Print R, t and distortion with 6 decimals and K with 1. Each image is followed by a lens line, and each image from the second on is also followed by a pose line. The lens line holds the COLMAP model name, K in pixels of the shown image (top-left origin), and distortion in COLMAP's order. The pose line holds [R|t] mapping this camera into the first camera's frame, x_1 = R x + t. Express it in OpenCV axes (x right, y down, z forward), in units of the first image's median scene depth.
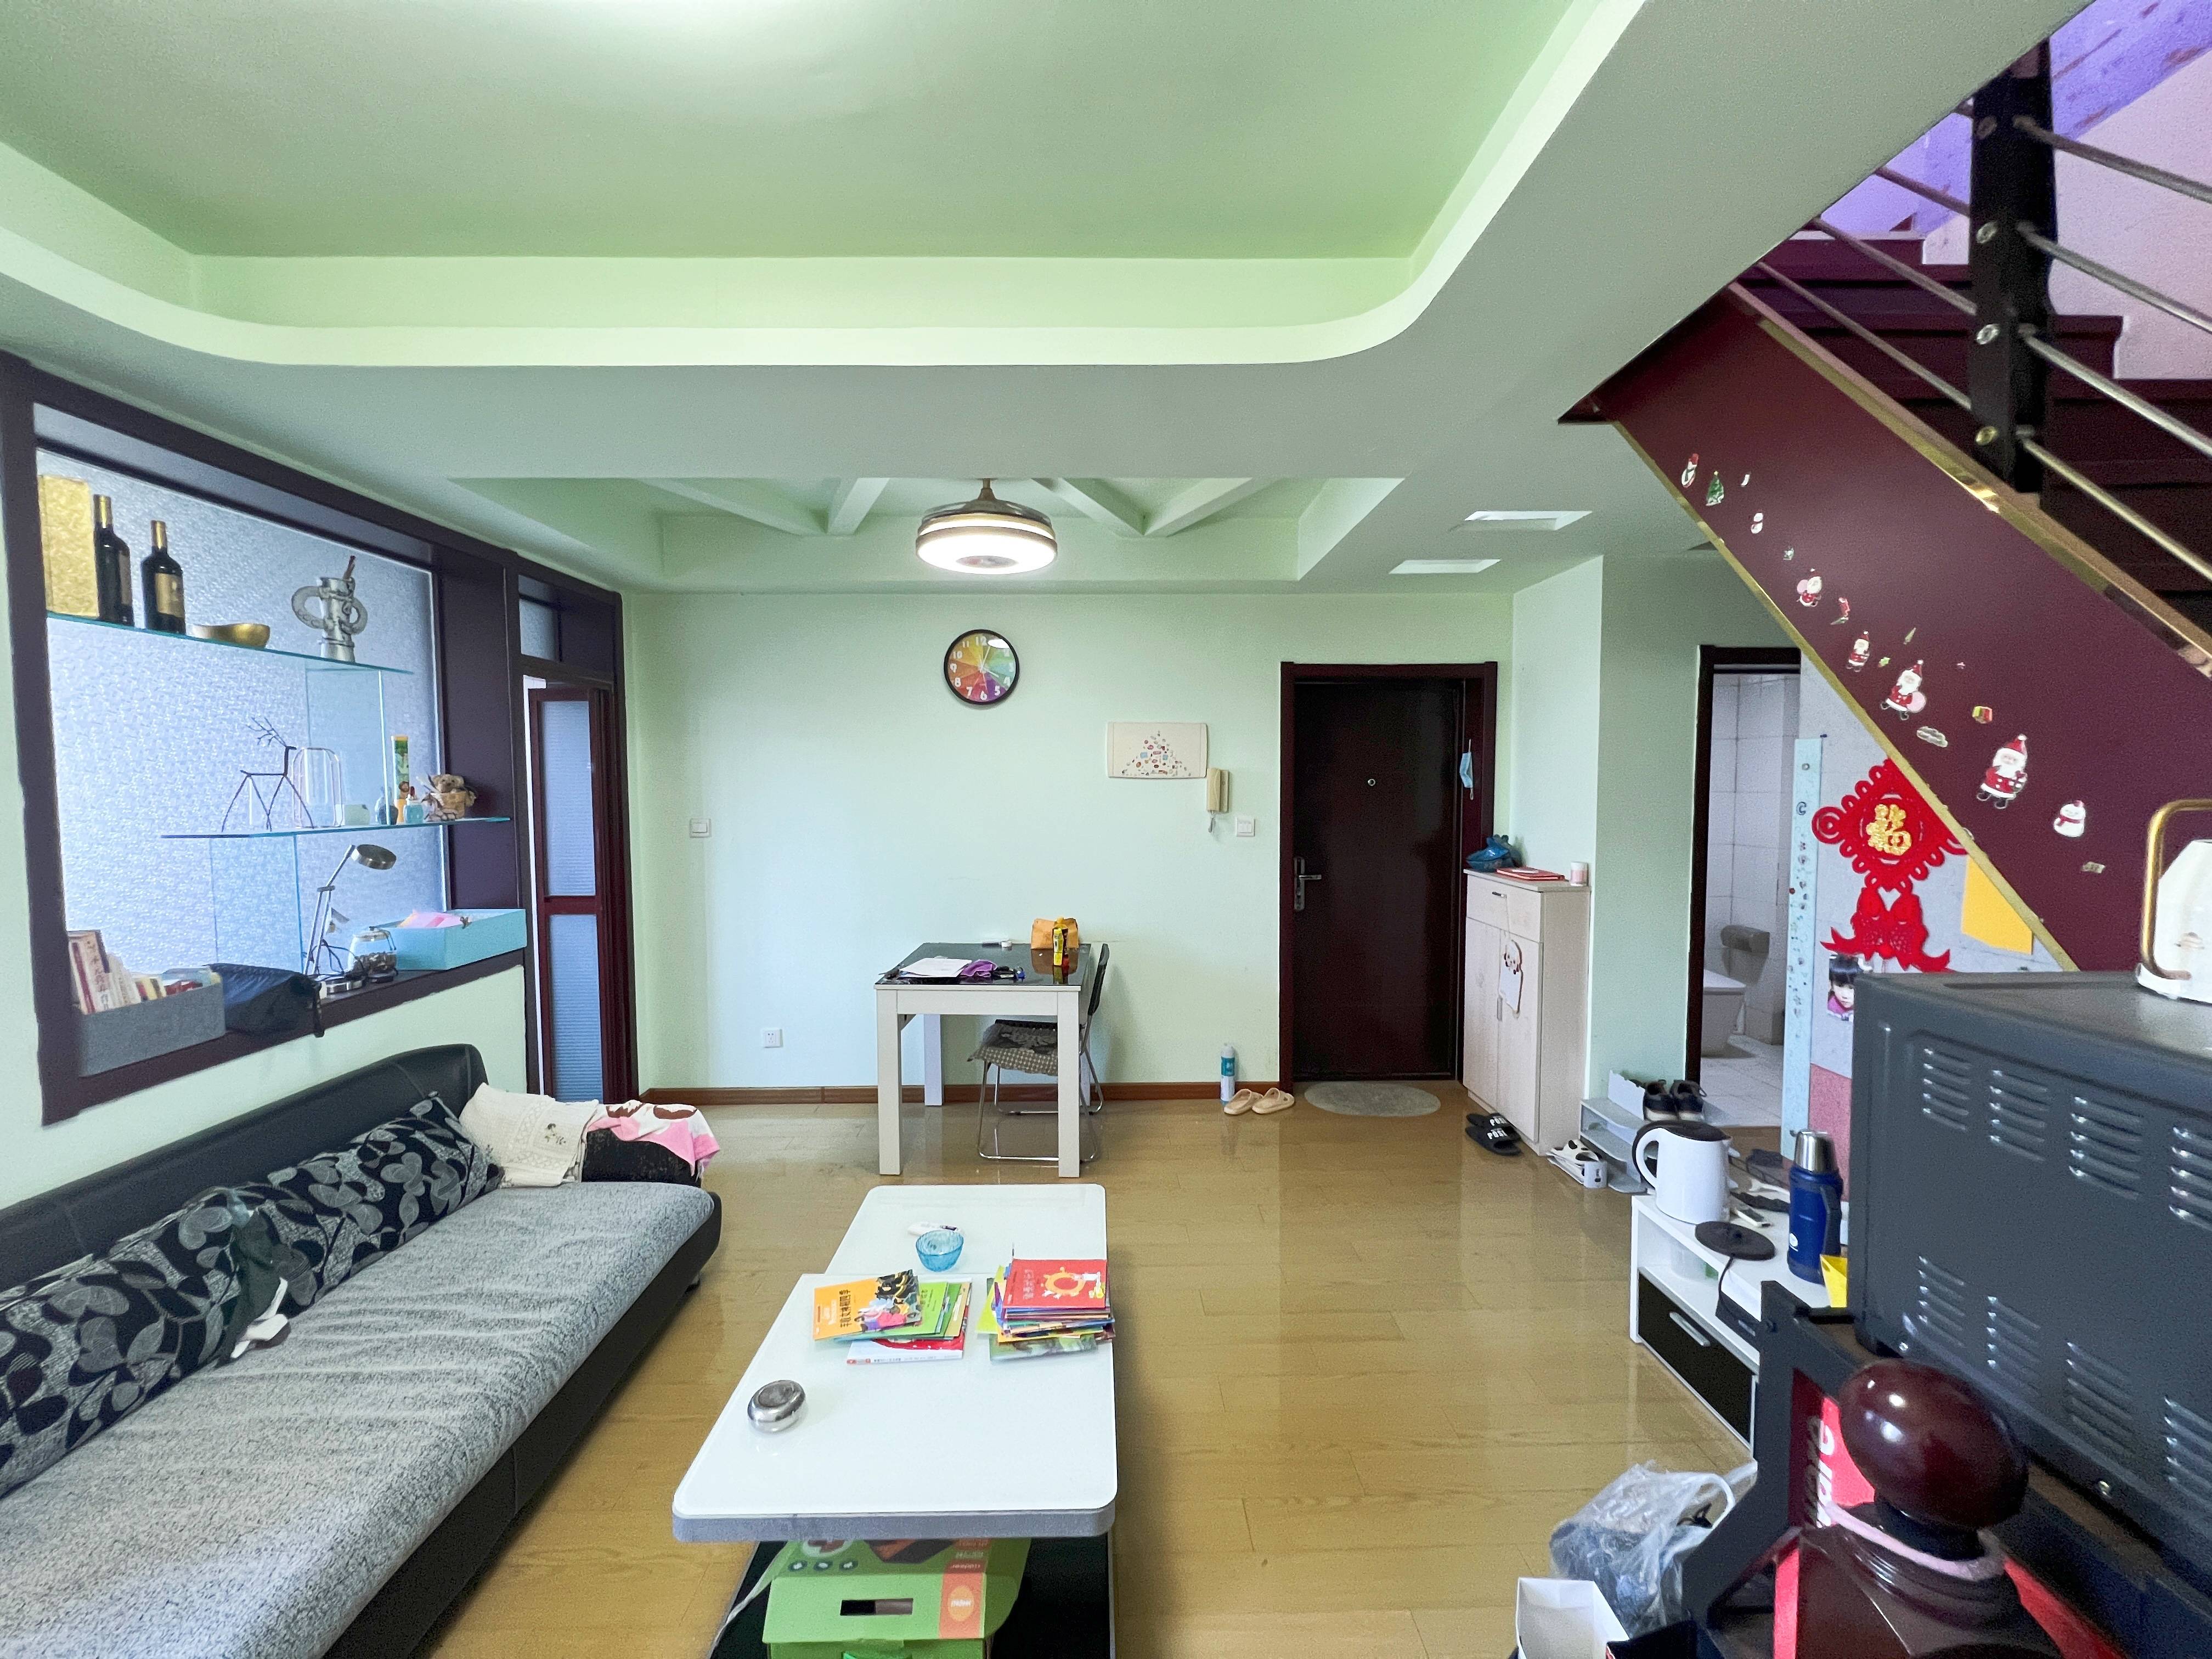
lens RADIAL K [[896.5, 0, 1105.5], [0, 896.5, 828.6], [0, 0, 1]] dist [0.000911, 0.000089]
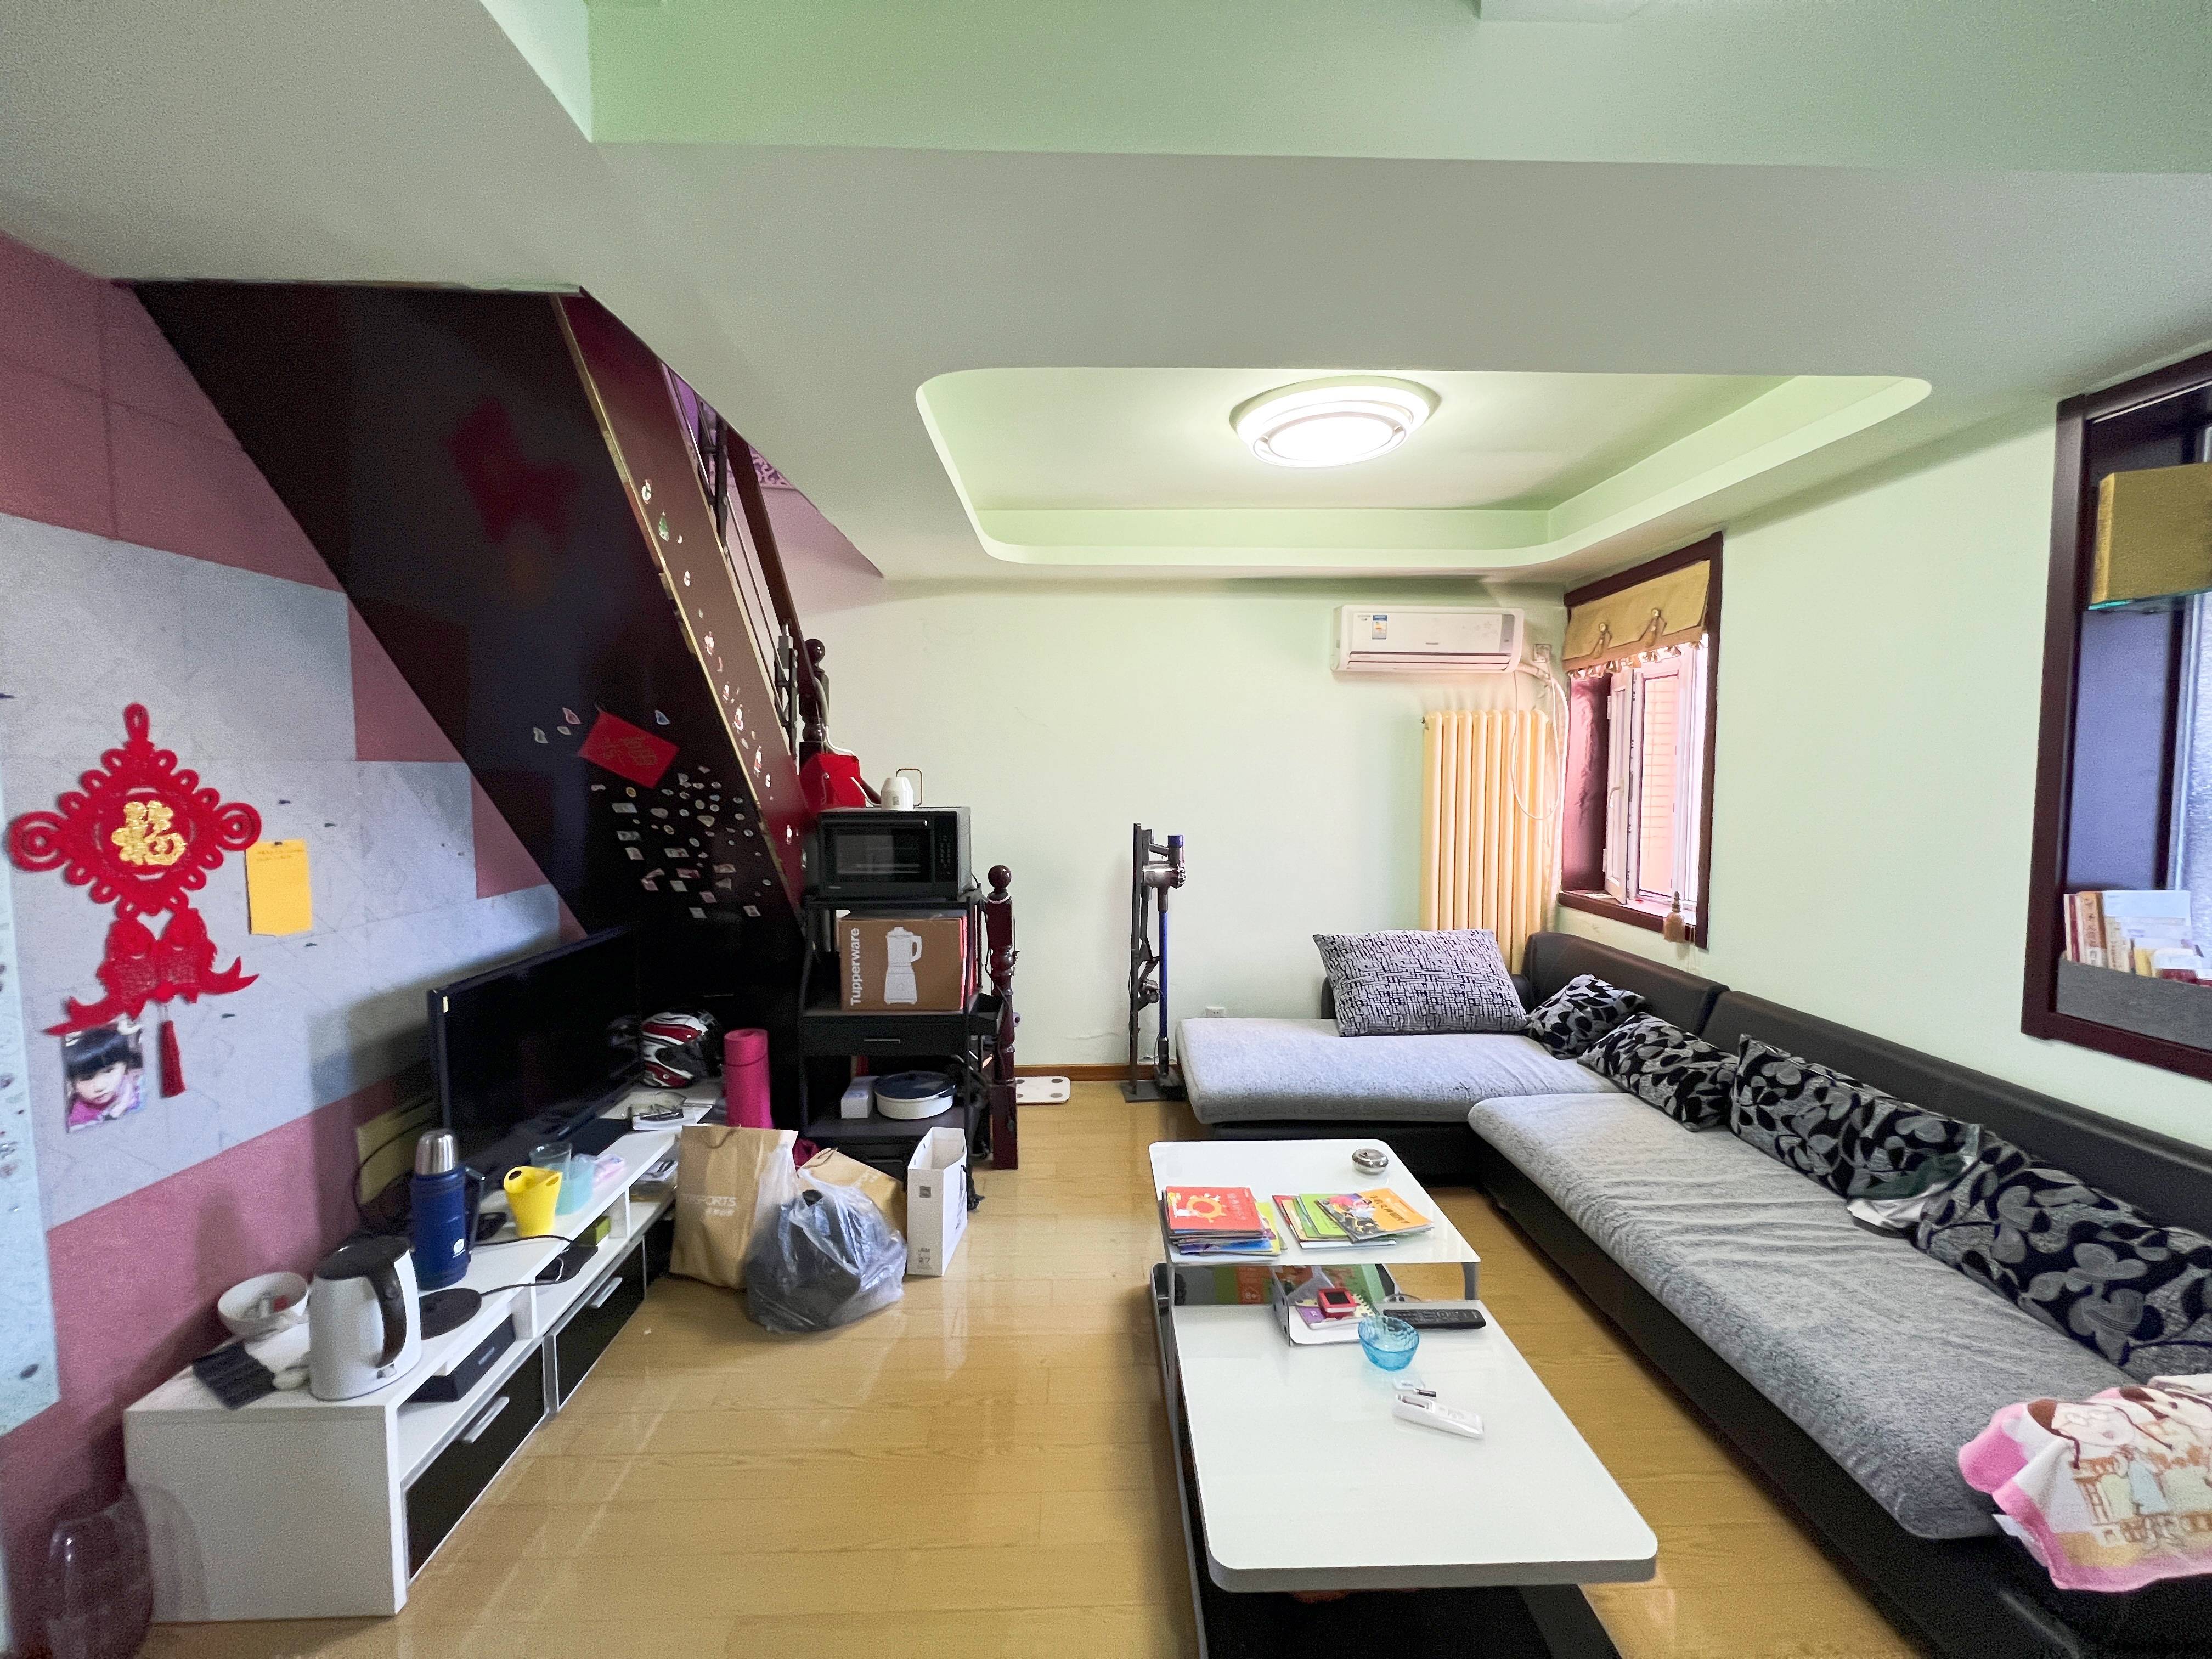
lens RADIAL K [[896.5, 0, 1105.6], [0, 896.5, 824.9], [0, 0, 1]] dist [0.000911, 0.000089]
pose [[-0.999917, 0.009621, -0.008627, 0.072648], [0.008507, 0.992616, 0.121004, -0.092885], [0.009727, 0.120921, -0.992615, 1.781244]]
